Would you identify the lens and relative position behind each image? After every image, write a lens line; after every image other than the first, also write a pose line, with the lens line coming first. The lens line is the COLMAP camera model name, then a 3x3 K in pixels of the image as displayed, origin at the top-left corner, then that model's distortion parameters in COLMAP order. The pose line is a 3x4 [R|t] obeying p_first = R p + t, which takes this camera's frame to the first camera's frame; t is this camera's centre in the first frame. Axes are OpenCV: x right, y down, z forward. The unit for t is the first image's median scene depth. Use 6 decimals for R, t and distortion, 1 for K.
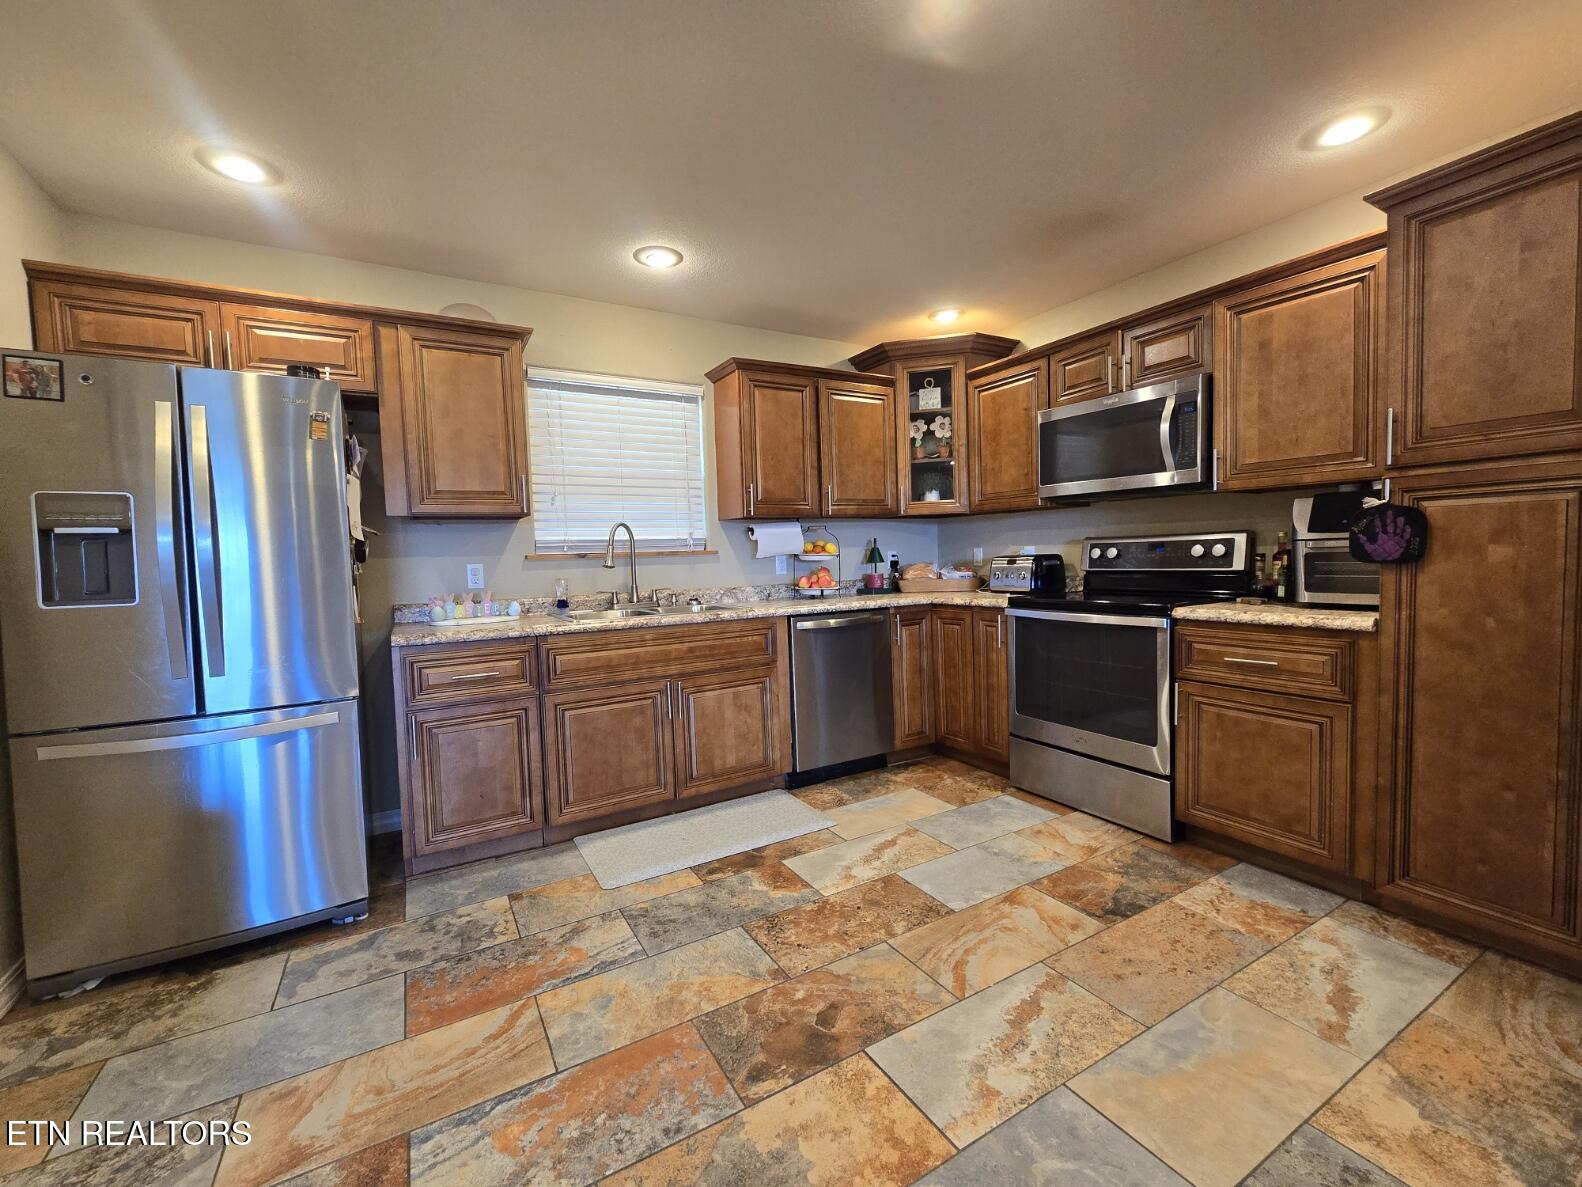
lens RADIAL K [[649.2, 0, 781.5], [0, 649.2, 585.5], [0, 0, 1]] dist [-0.004853, 0.001439]
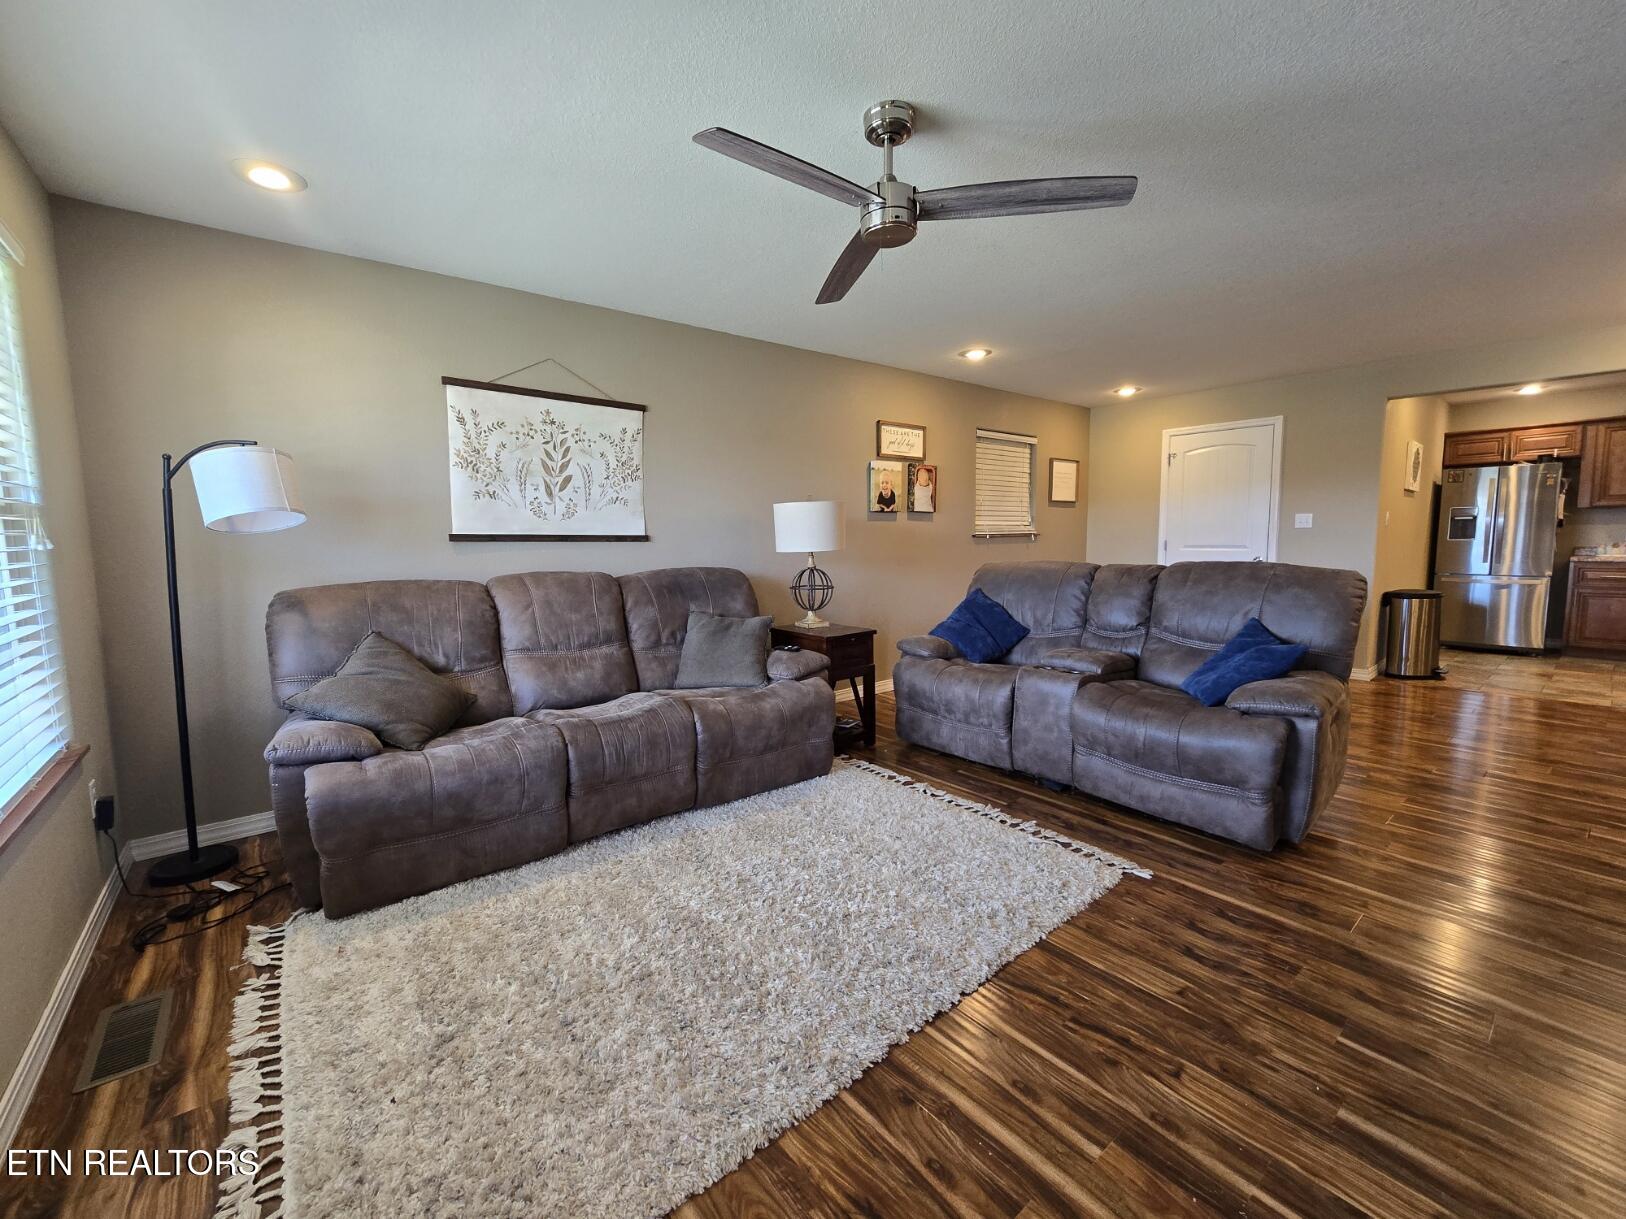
lens RADIAL K [[667.2, 0, 802.9], [0, 667.2, 603.8], [0, 0, 1]] dist [-0.004853, 0.001439]
pose [[0.162553, 0.128223, -0.978333, 1.318604], [-0.032853, 0.991674, 0.124513, 0.030639], [0.986153, 0.011901, 0.165412, -2.134514]]
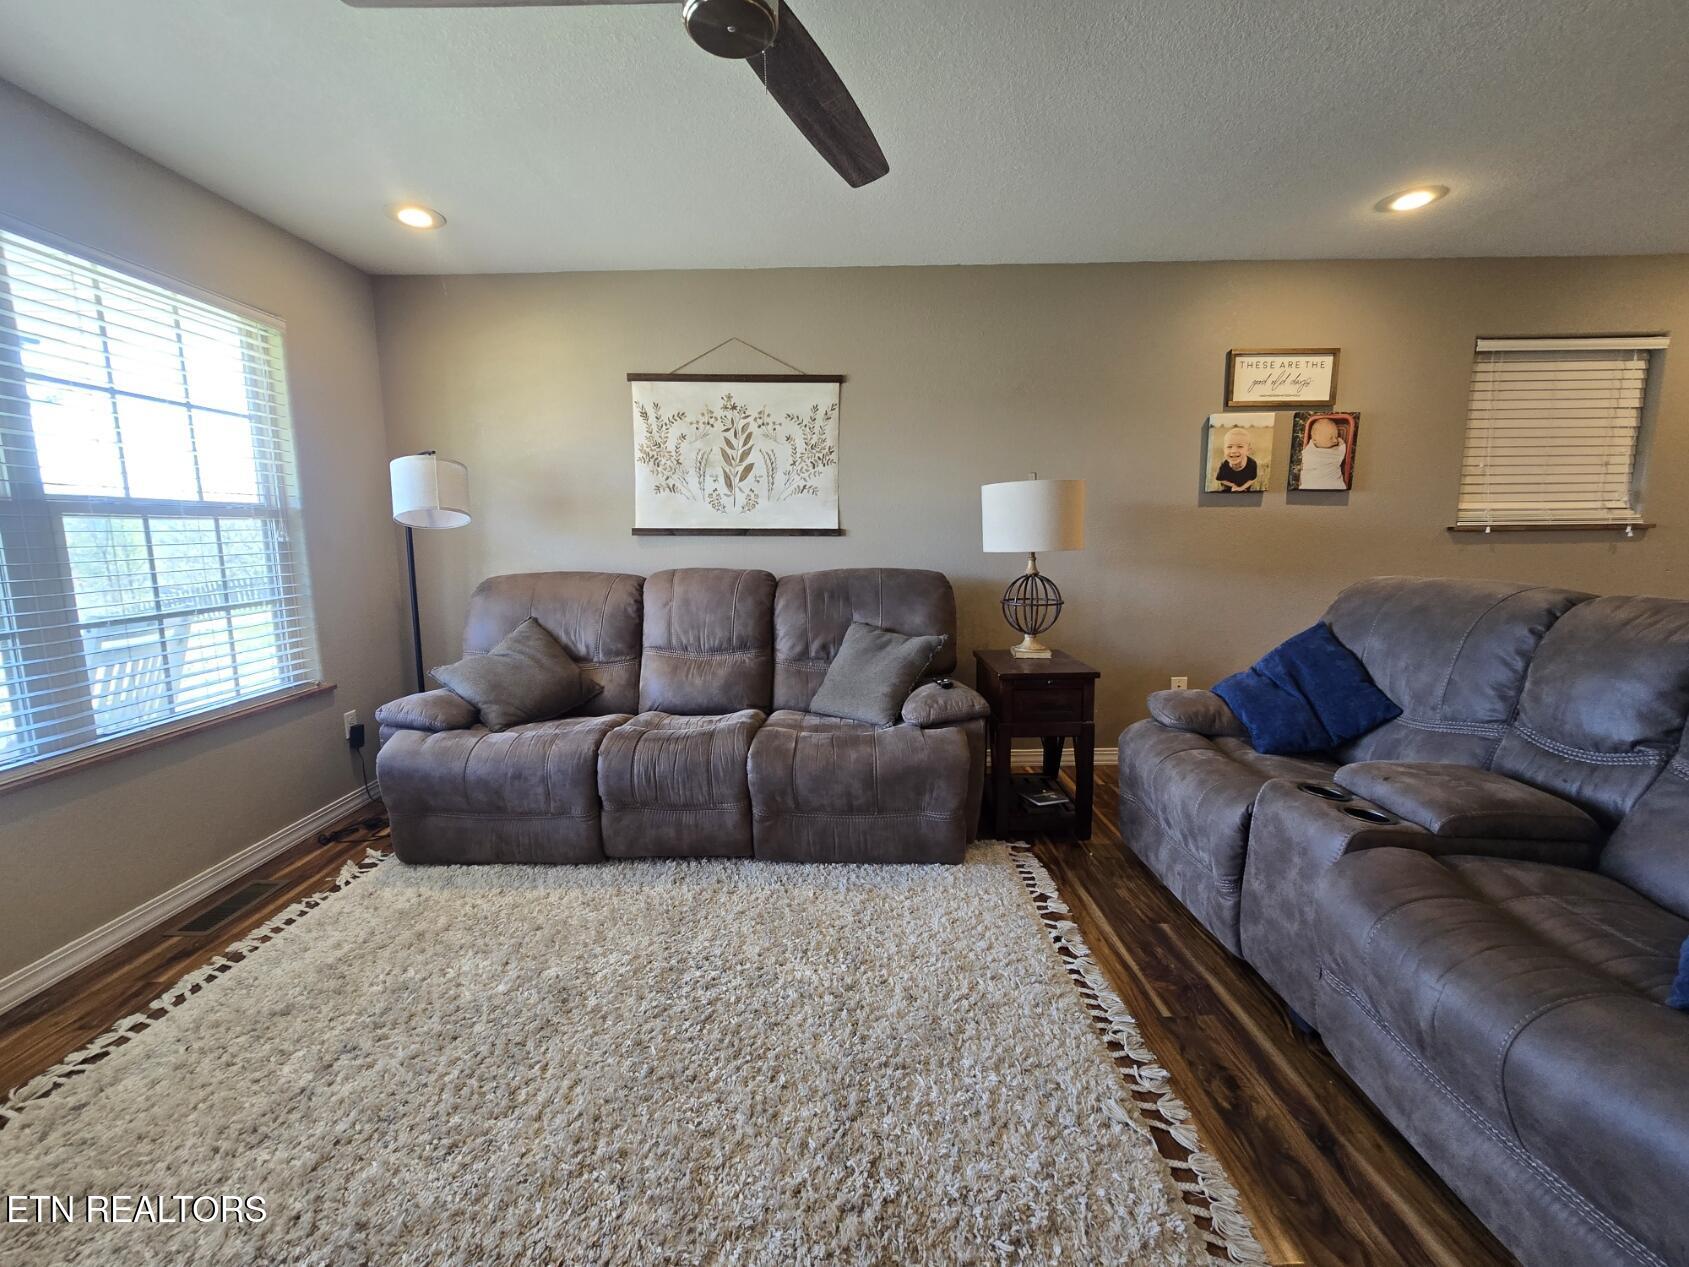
lens RADIAL K [[693.1, 0, 835.0], [0, 693.1, 626.2], [0, 0, 1]] dist [-0.004853, 0.001439]
pose [[-0.492499, 0.153162, -0.856730, 0.962721], [-0.009122, 0.983430, 0.181057, 0.019053], [0.870265, 0.096986, -0.482941, -1.583766]]
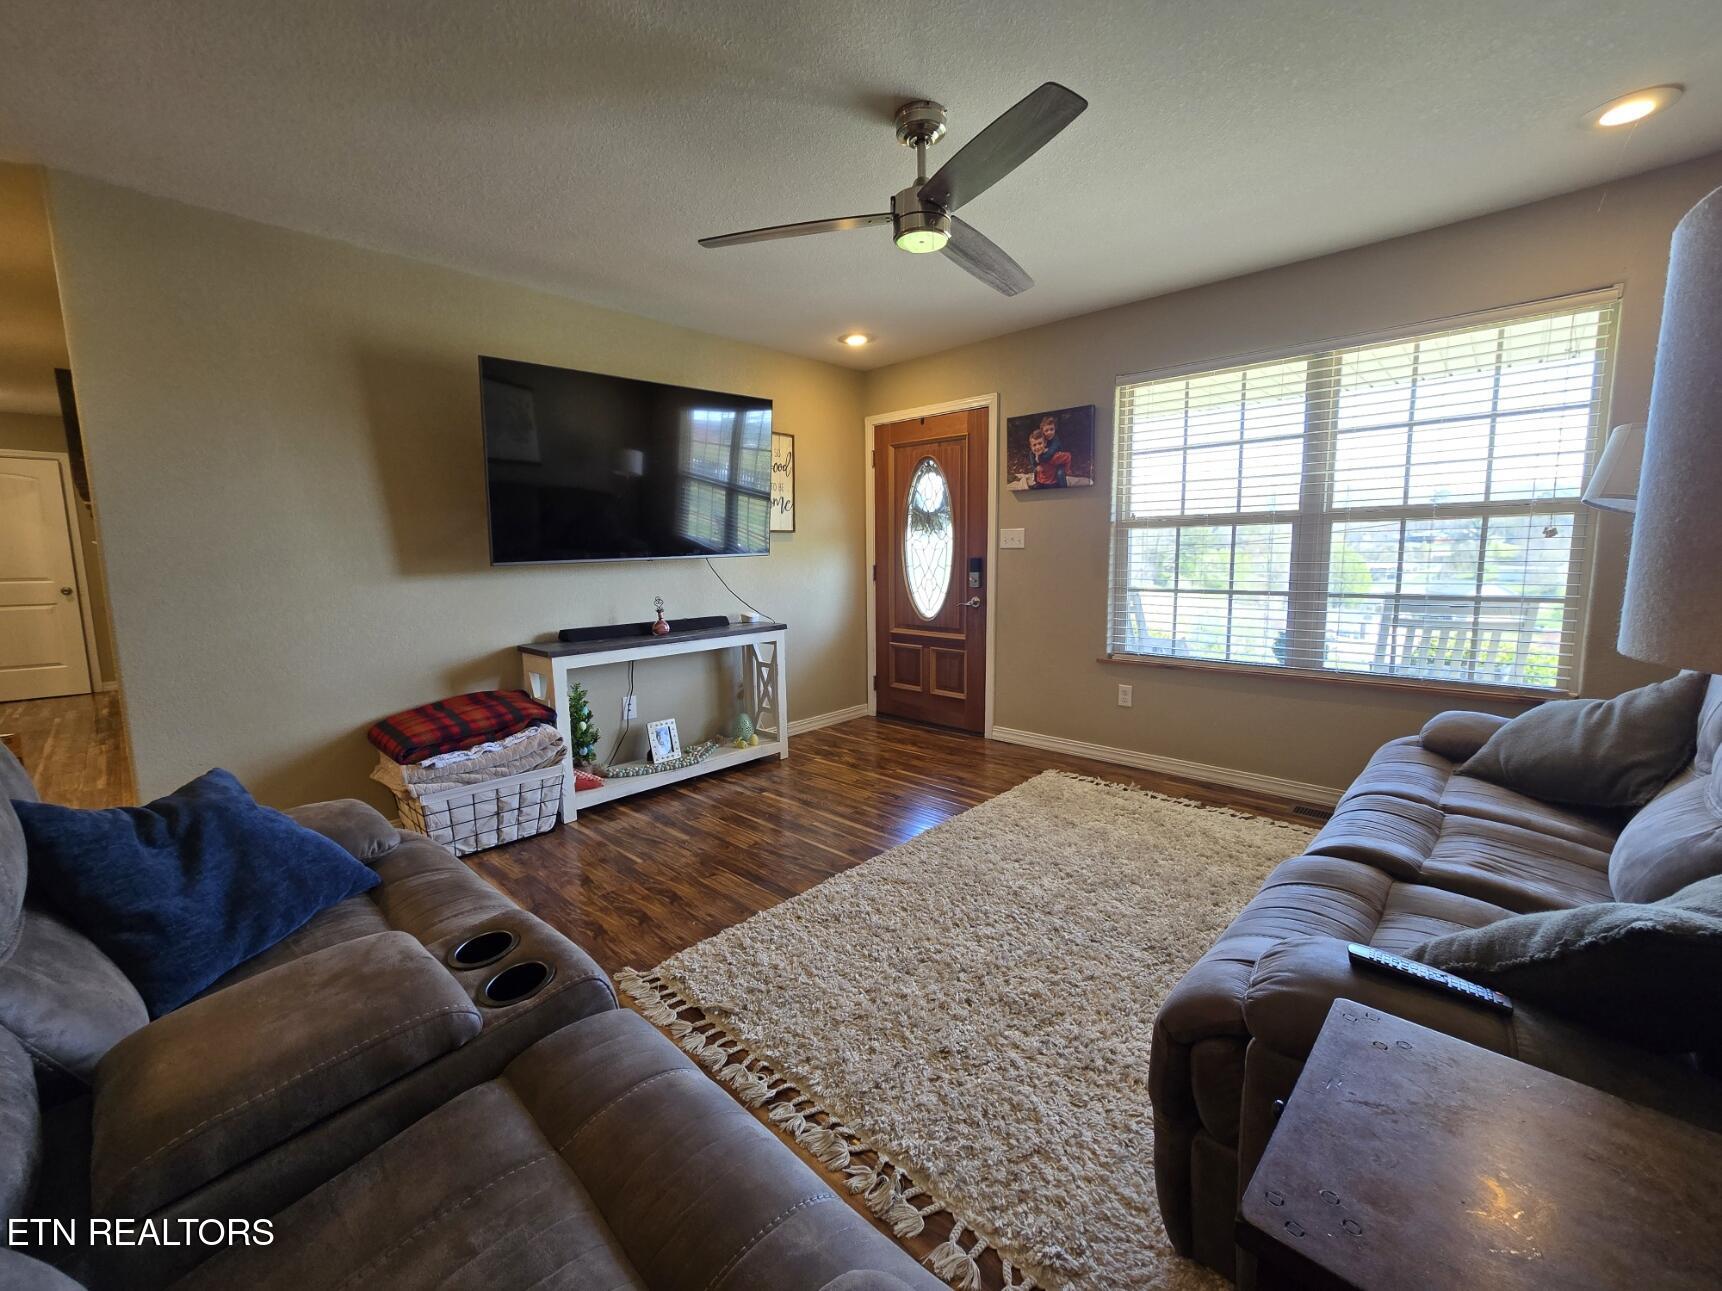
lens RADIAL K [[706.6, 0, 852.4], [0, 706.6, 633.8], [0, 0, 1]] dist [-0.004853, 0.001439]
pose [[-0.288526, -0.079377, 0.954176, -0.252809], [0.066410, 0.992499, 0.102646, 0.057711], [-0.955166, 0.092983, -0.281090, -1.570463]]
